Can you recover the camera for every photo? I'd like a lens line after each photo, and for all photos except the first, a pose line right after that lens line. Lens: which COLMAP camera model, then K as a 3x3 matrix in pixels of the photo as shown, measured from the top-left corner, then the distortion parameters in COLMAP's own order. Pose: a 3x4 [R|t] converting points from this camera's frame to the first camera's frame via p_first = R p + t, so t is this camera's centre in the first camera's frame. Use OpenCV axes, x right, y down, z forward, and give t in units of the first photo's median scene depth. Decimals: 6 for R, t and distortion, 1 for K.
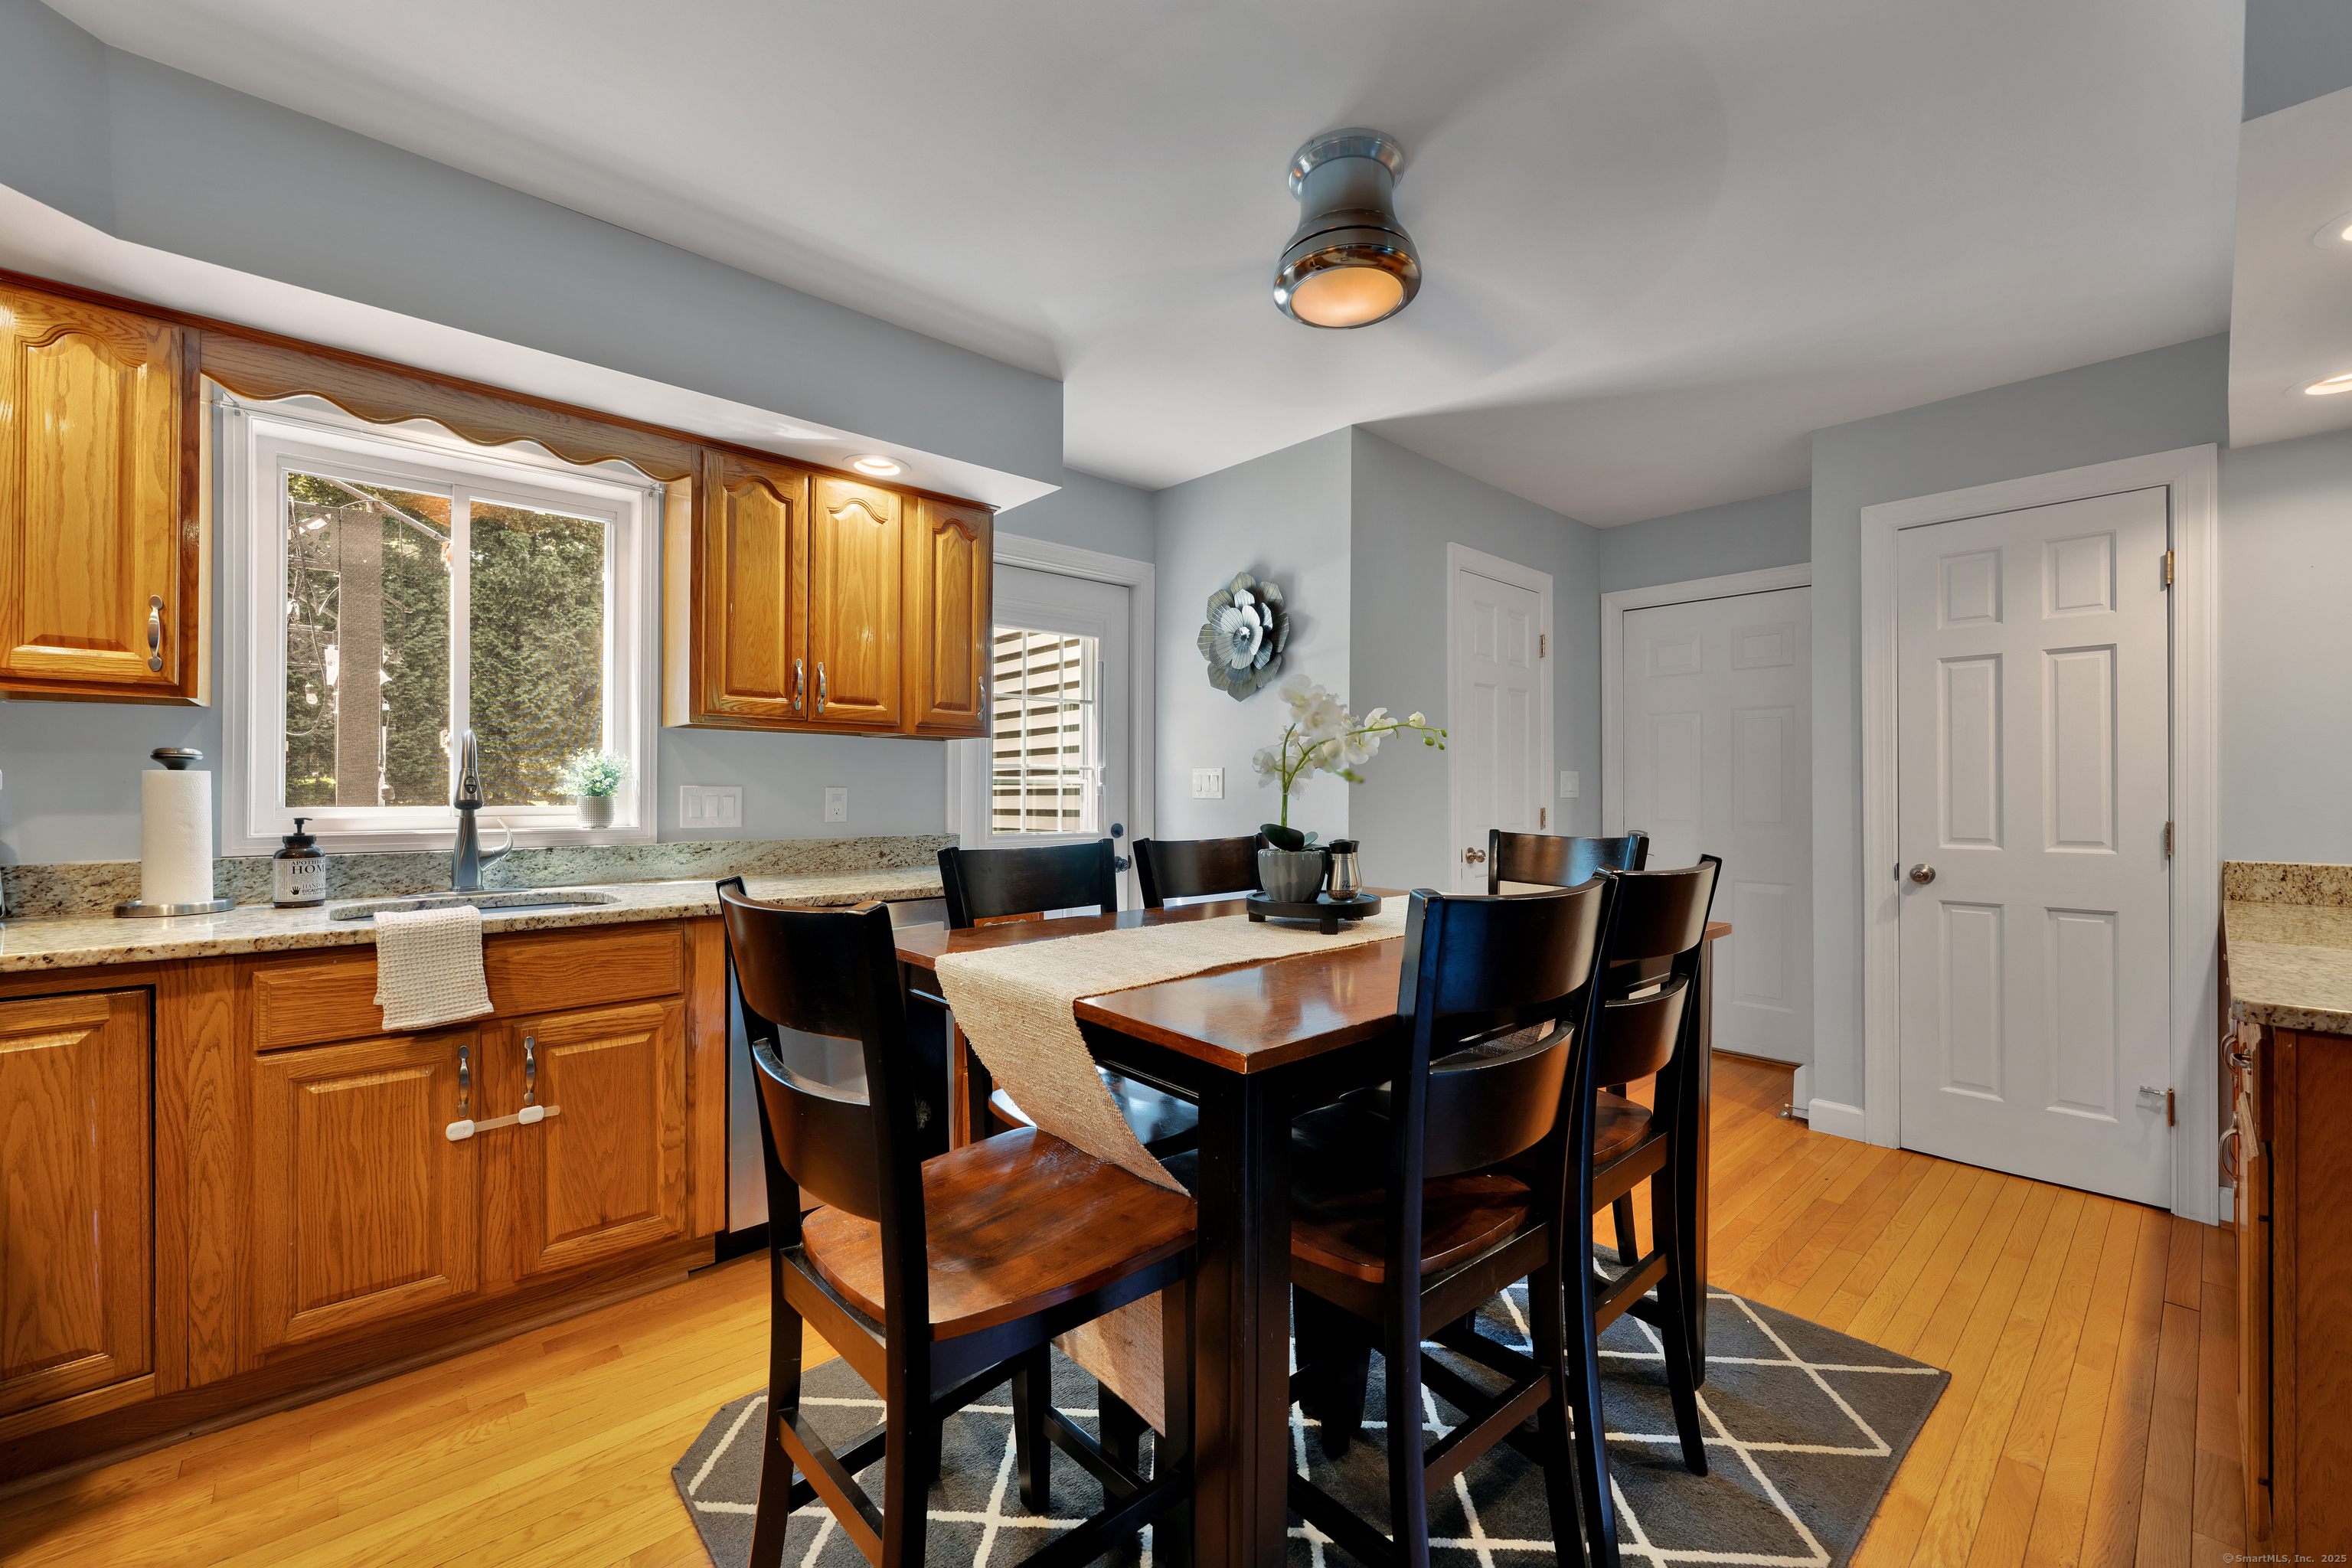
lens RADIAL K [[945.3, 0, 1168.1], [0, 945.3, 785.9], [0, 0, 1]] dist [-0.002168, -0.000853]
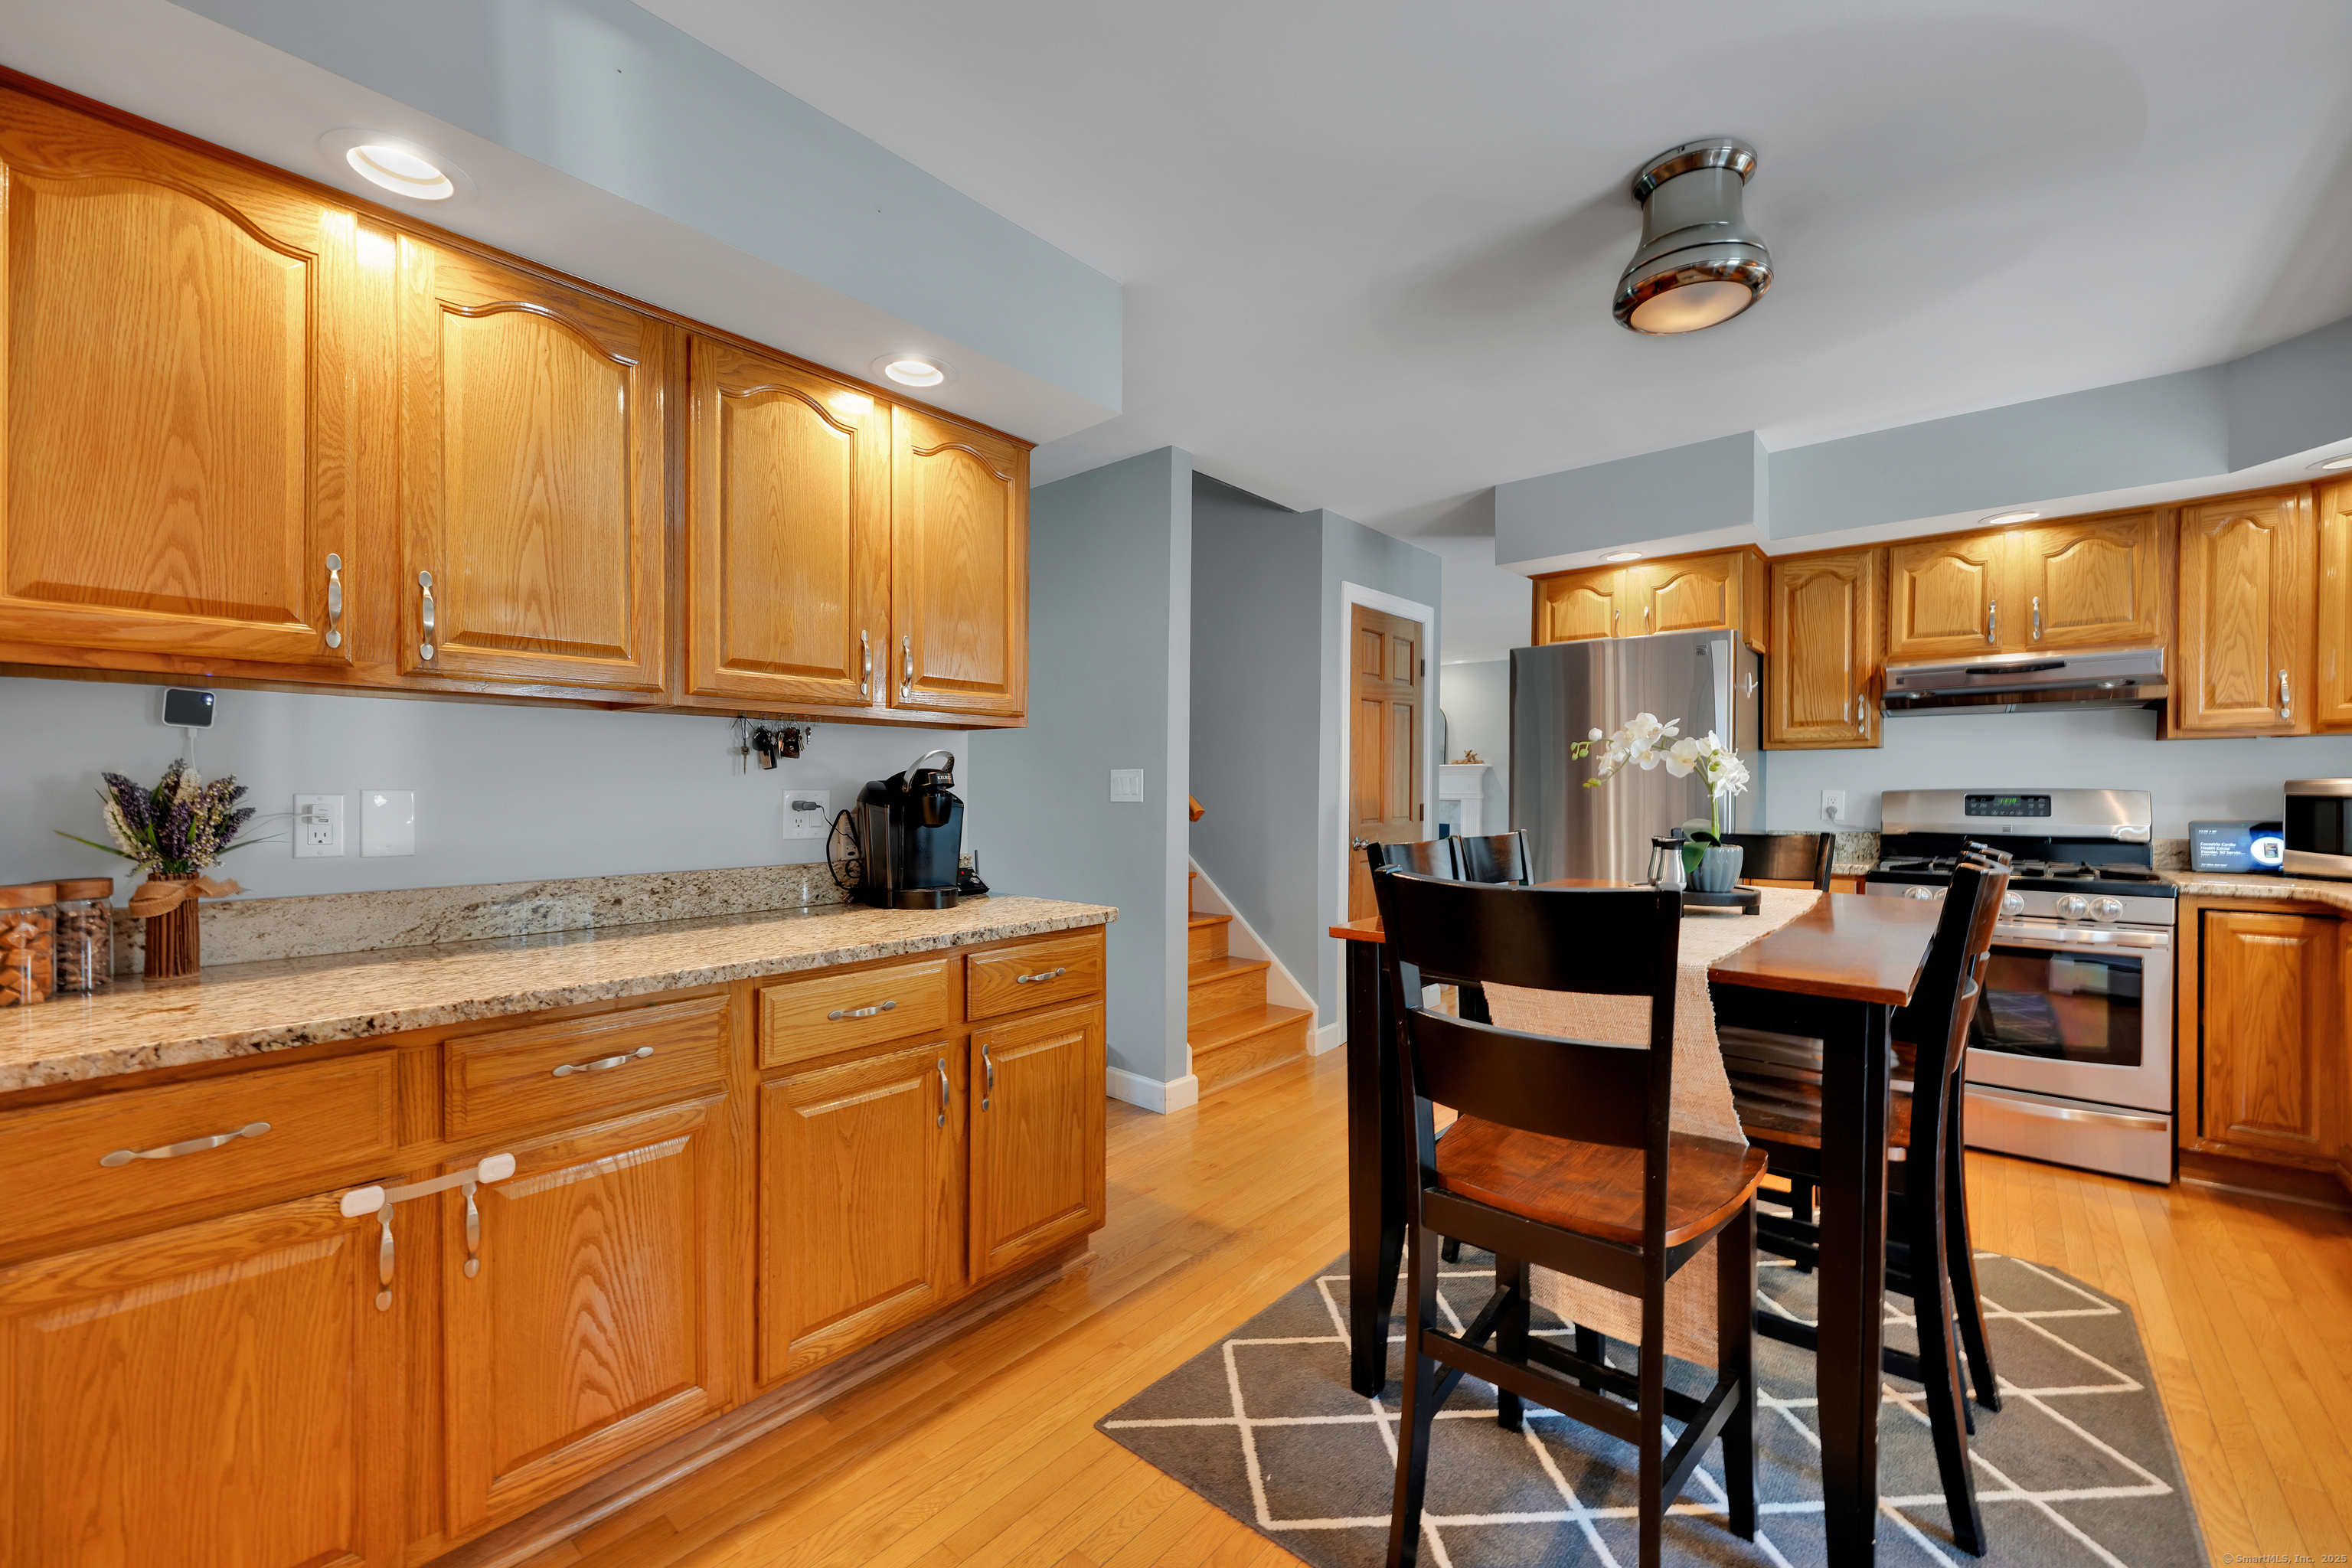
lens RADIAL K [[945.3, 0, 1171.5], [0, 945.3, 790.5], [0, 0, 1]] dist [-0.002168, -0.000853]
pose [[-0.992425, -0.003340, -0.122804, 0.964322], [-0.003481, 0.999994, 0.000926, 0.004419], [0.122800, 0.001346, -0.992431, 2.137735]]
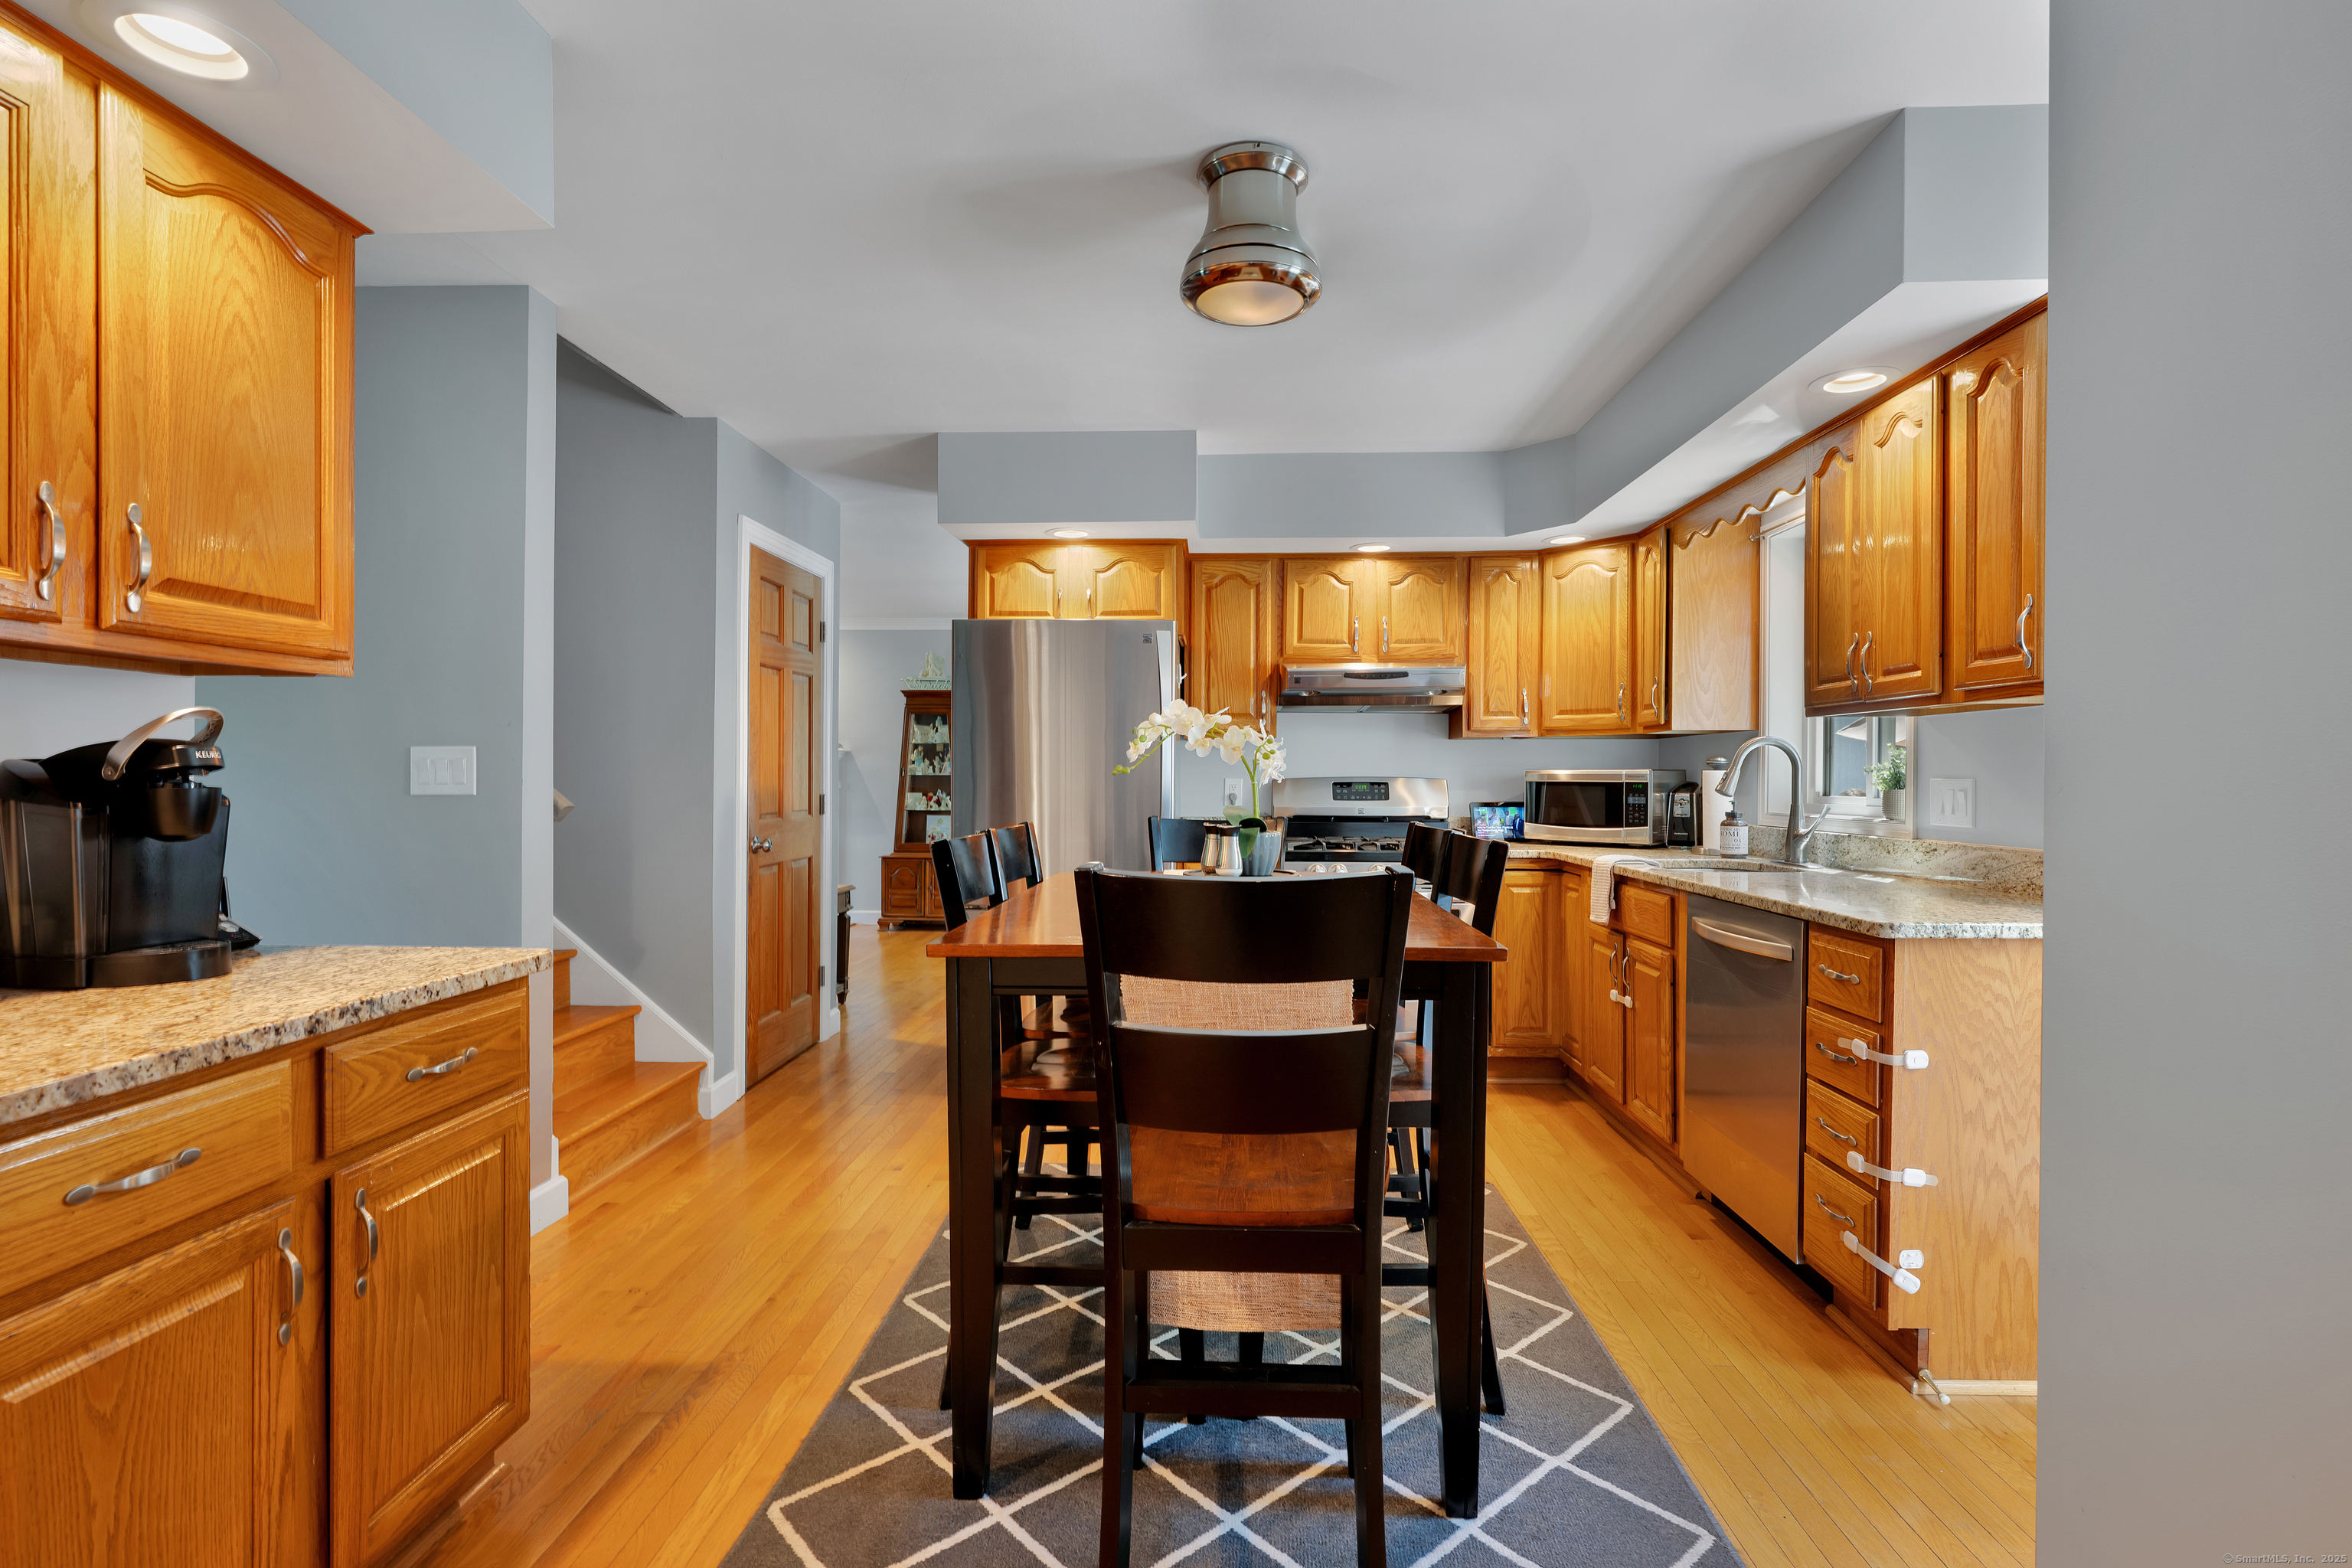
lens RADIAL K [[1094.9, 0, 1173.2], [0, 1094.9, 783.3], [0, 0, 1]] dist [-0.005646, 0.000129]
pose [[-0.698776, -0.000750, -0.715340, 1.219228], [-0.003059, 0.999993, 0.001939, 0.007987], [0.715334, 0.003544, -0.698774, 1.965097]]
